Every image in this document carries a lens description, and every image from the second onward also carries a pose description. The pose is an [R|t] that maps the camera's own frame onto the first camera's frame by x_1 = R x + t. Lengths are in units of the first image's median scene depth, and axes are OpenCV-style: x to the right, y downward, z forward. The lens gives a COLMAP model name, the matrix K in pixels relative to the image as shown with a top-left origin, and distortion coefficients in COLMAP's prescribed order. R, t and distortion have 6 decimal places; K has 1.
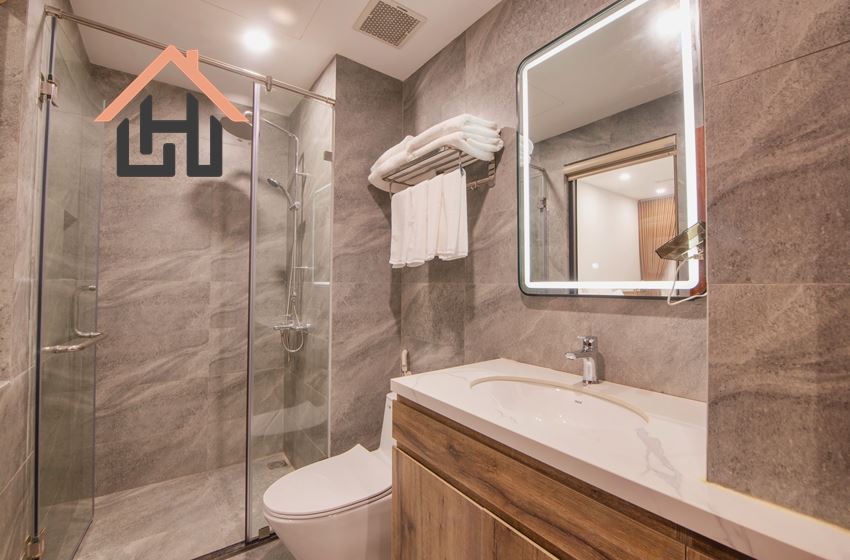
lens RADIAL K [[346.6, 0, 426.9], [0, 346.6, 276.5], [0, 0, 1]] dist [-0.017269, -0.000331]
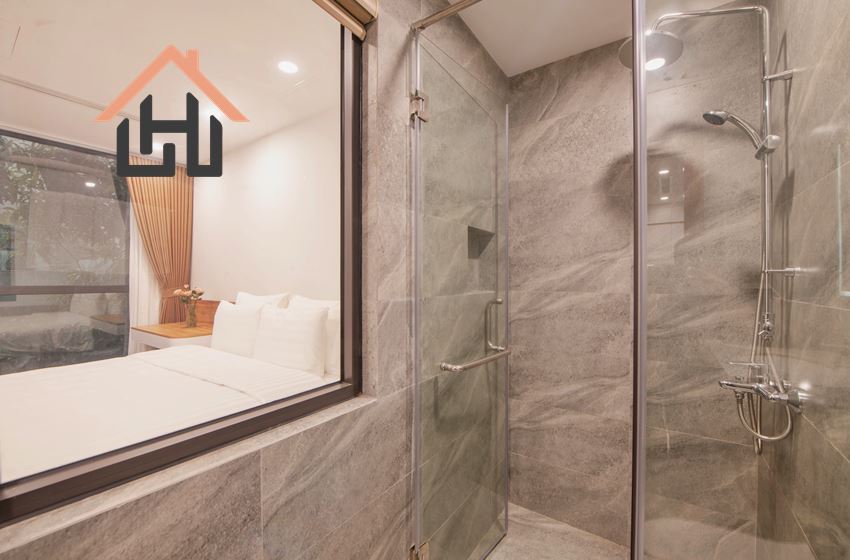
lens RADIAL K [[355.7, 0, 426.6], [0, 355.7, 284.3], [0, 0, 1]] dist [-0.016221, -0.000188]
pose [[0.337282, -0.001890, -0.941402, -0.074520], [0.026031, 0.999634, 0.007319, -0.022370], [0.941044, -0.026975, 0.337207, 0.366883]]
